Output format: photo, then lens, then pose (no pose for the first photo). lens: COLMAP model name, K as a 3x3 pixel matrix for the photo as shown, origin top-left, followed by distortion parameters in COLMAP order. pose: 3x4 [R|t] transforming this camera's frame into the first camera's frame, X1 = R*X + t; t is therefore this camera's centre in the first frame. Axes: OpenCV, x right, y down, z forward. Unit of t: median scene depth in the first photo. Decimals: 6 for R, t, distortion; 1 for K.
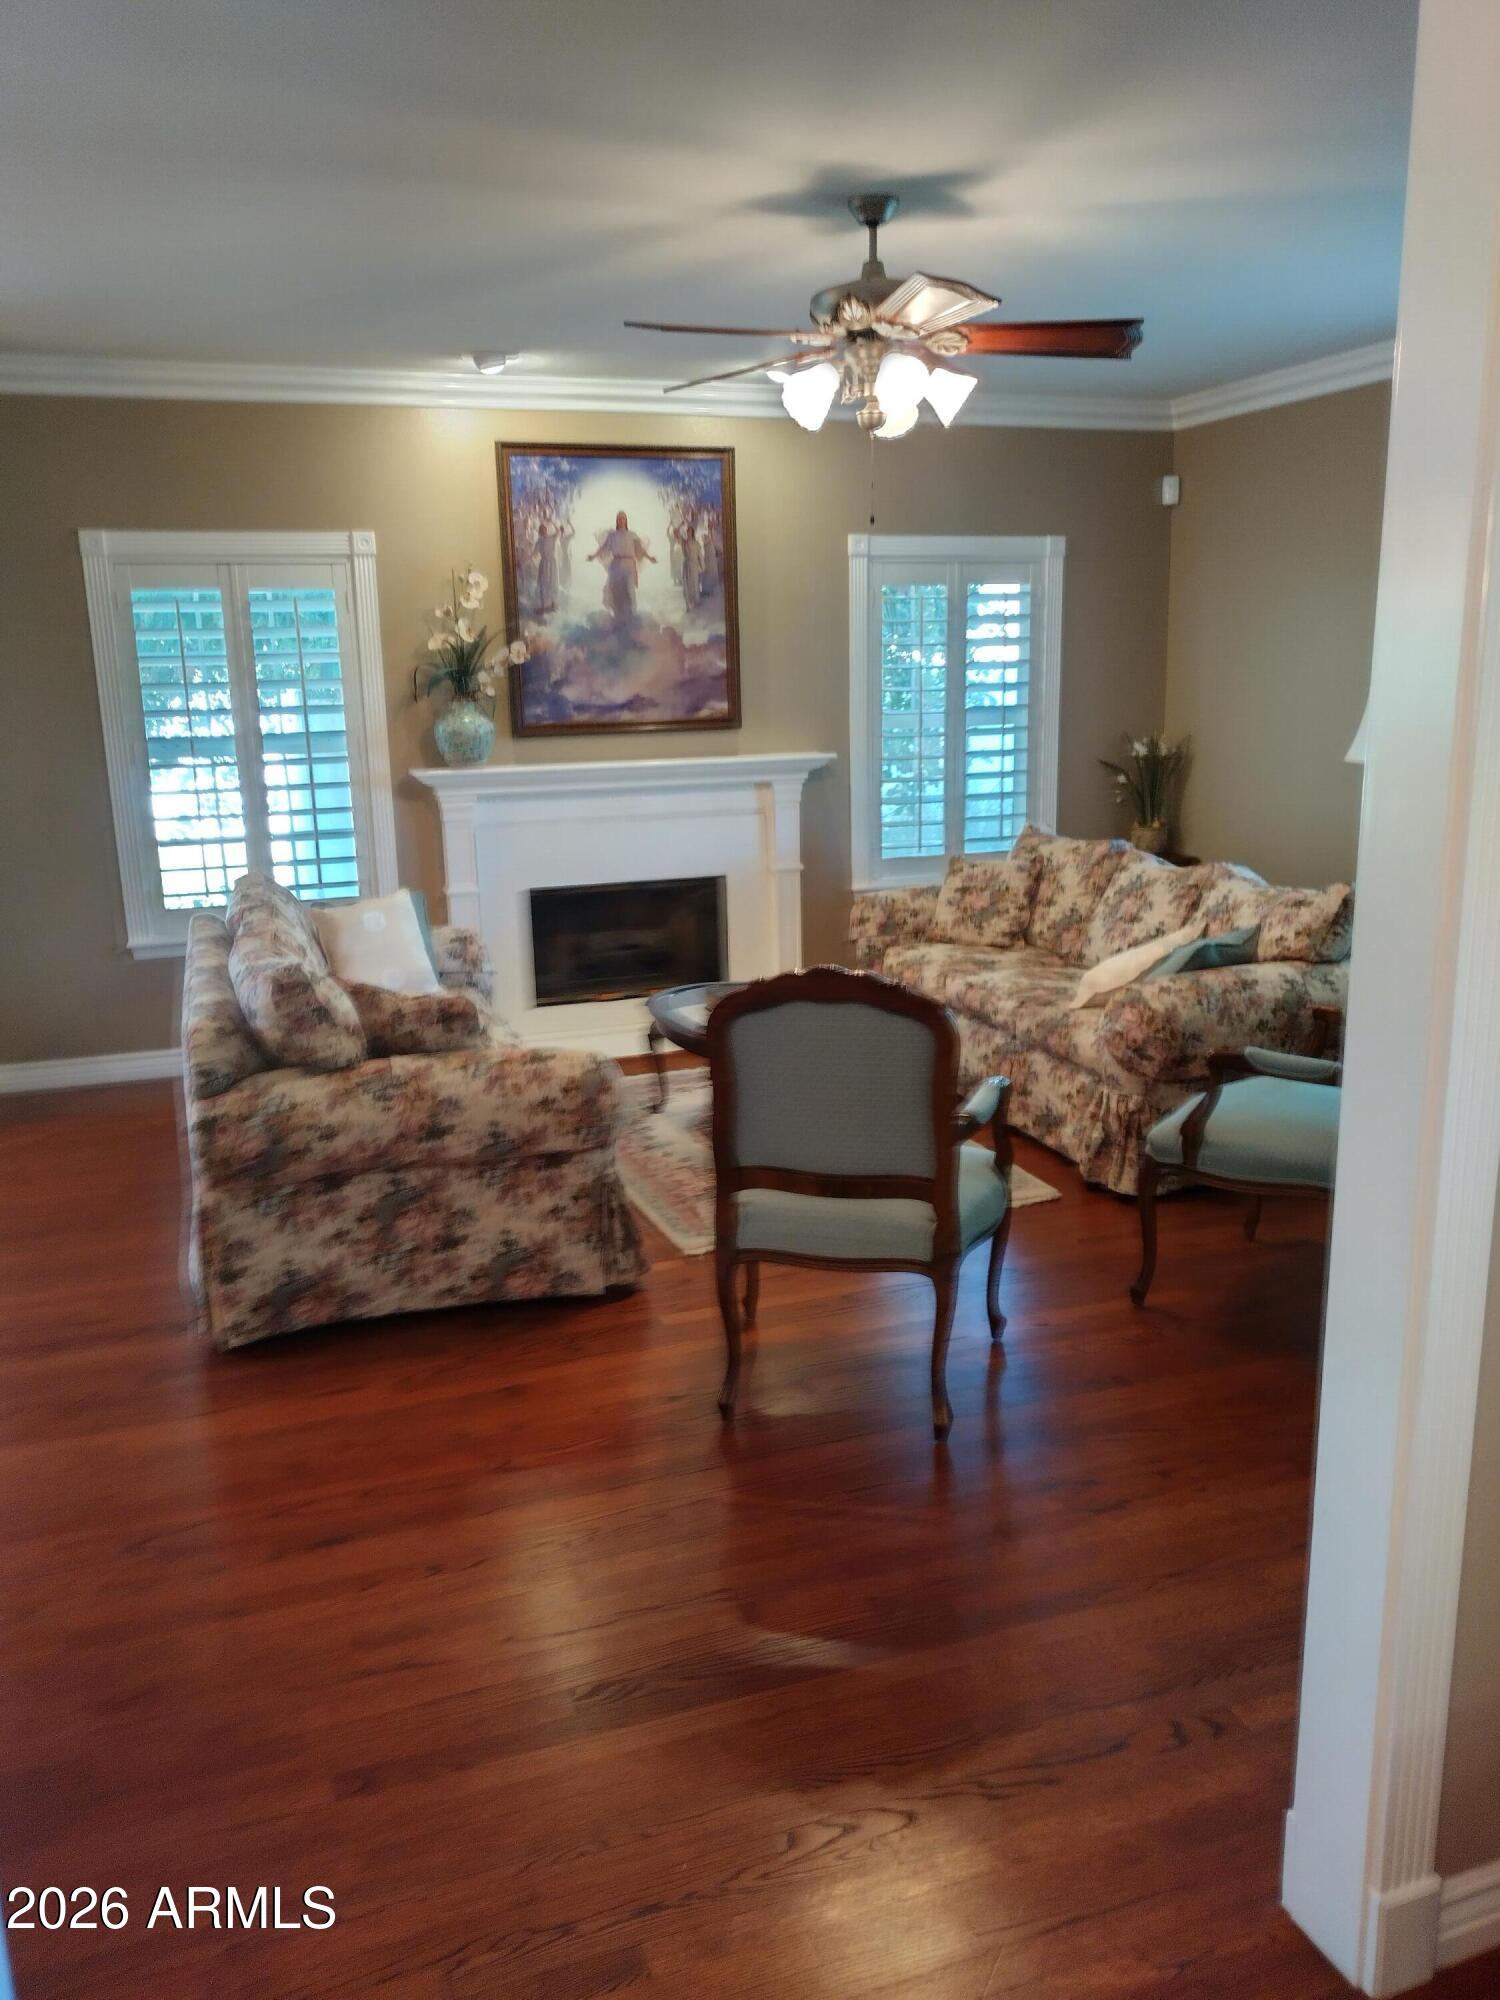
lens RADIAL K [[1498.3, 0, 737.7], [0, 1498.3, 999.7], [0, 0, 1]] dist [0.033256, -0.031894]
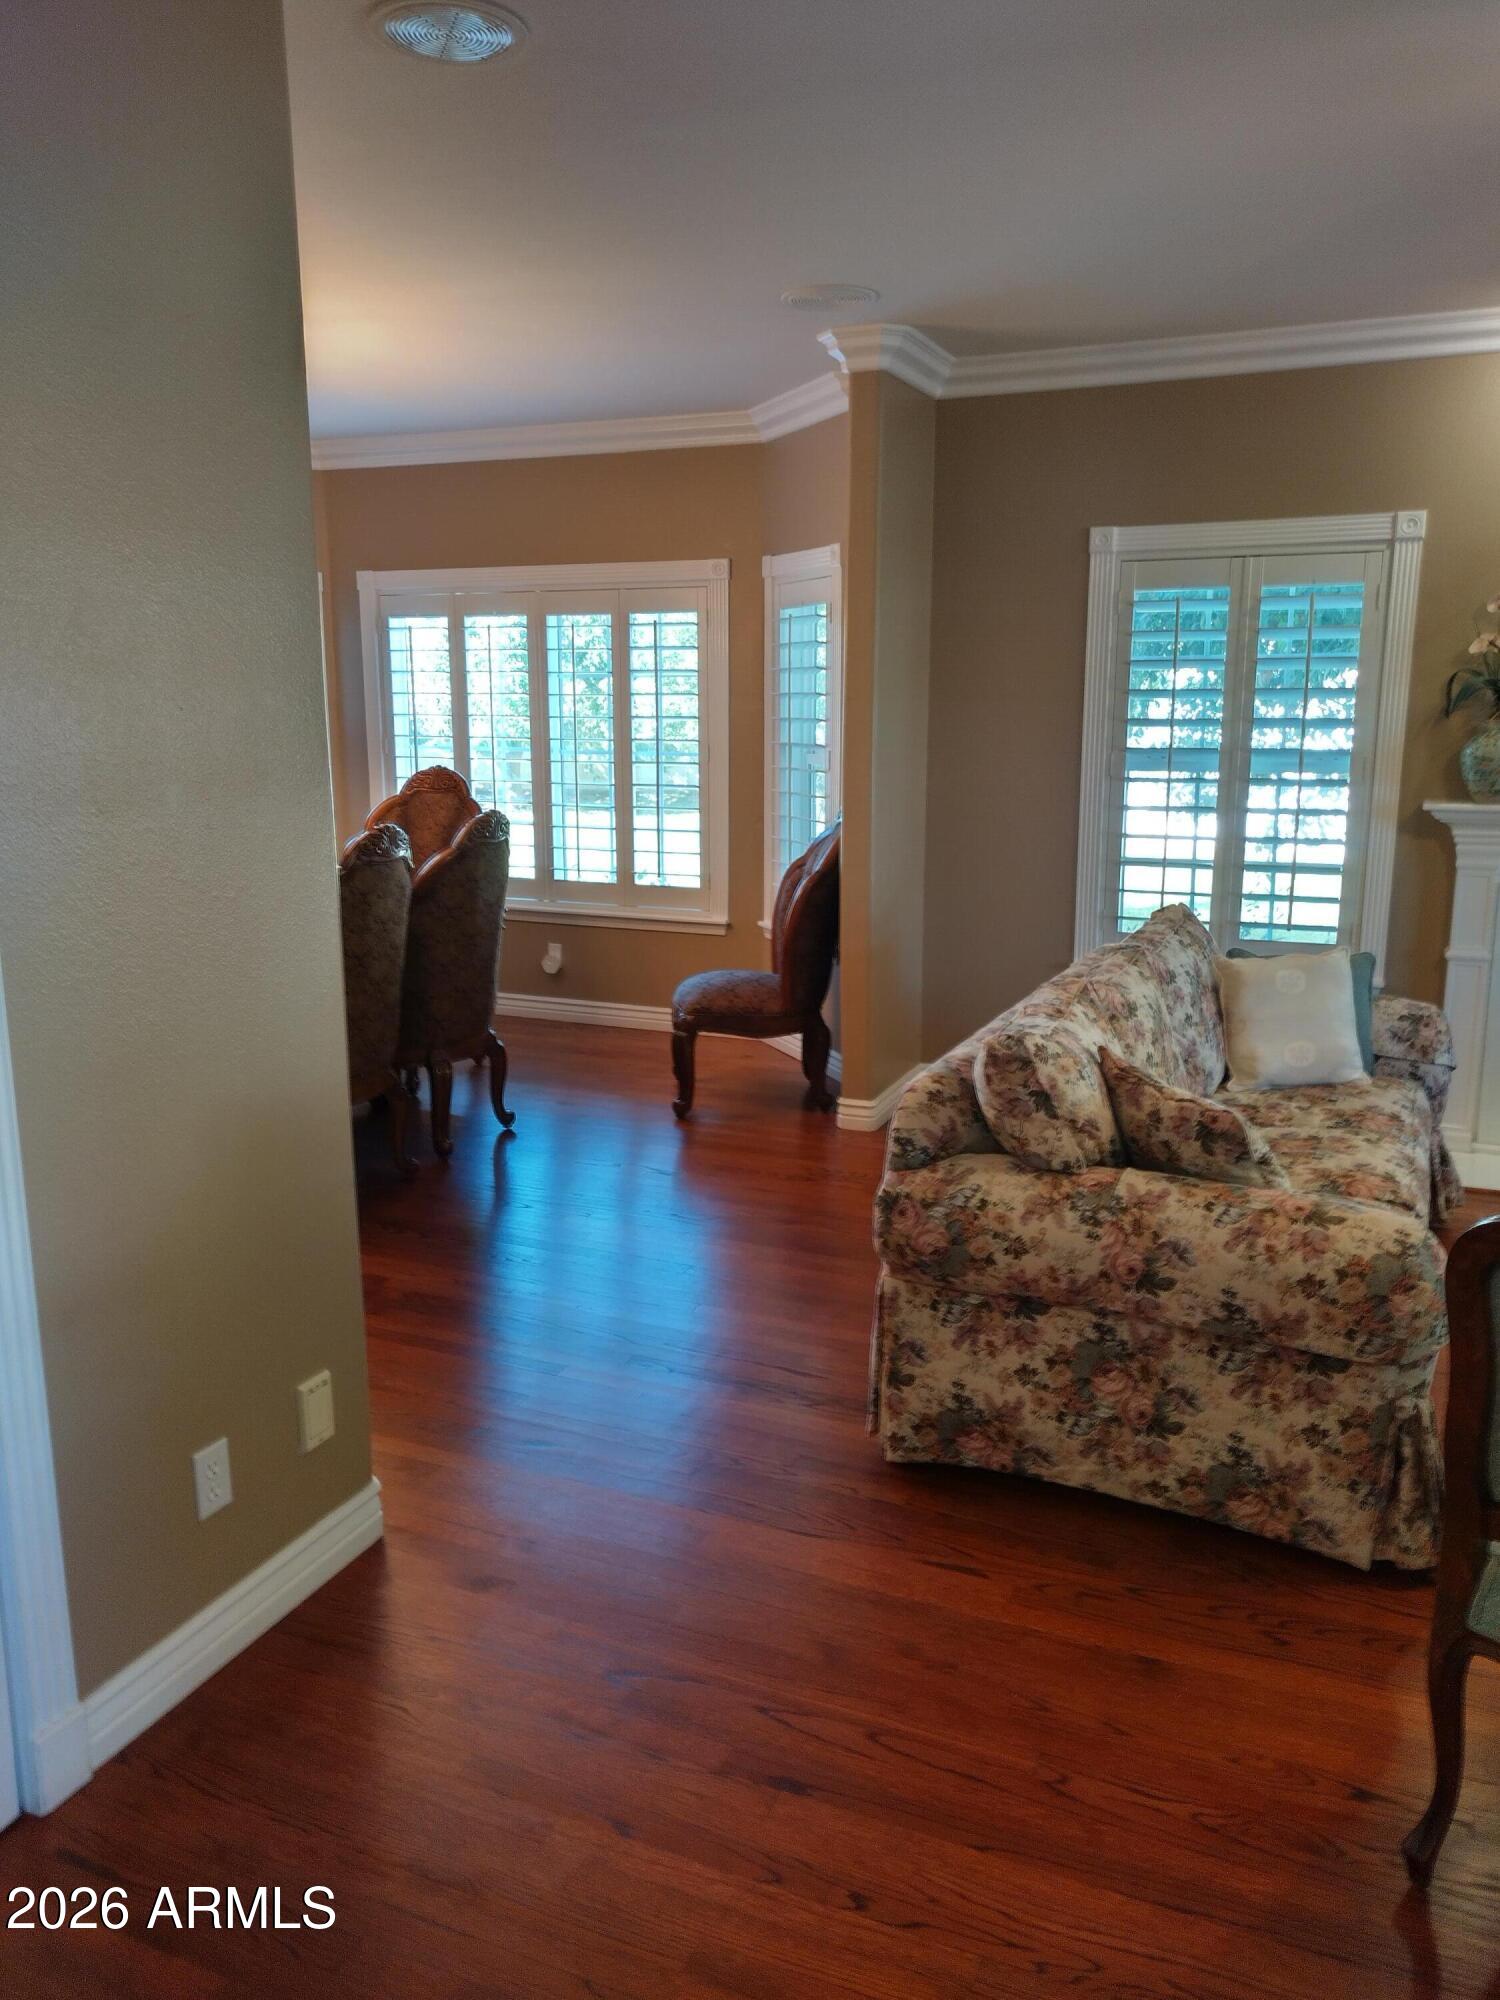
lens RADIAL K [[1498.3, 0, 761.2], [0, 1498.3, 996.4], [0, 0, 1]] dist [0.033256, -0.031894]
pose [[0.739594, 0.155299, -0.654892, 0.124868], [-0.160596, 0.985630, 0.052361, -0.060534], [0.653613, 0.066447, 0.753906, 0.282109]]
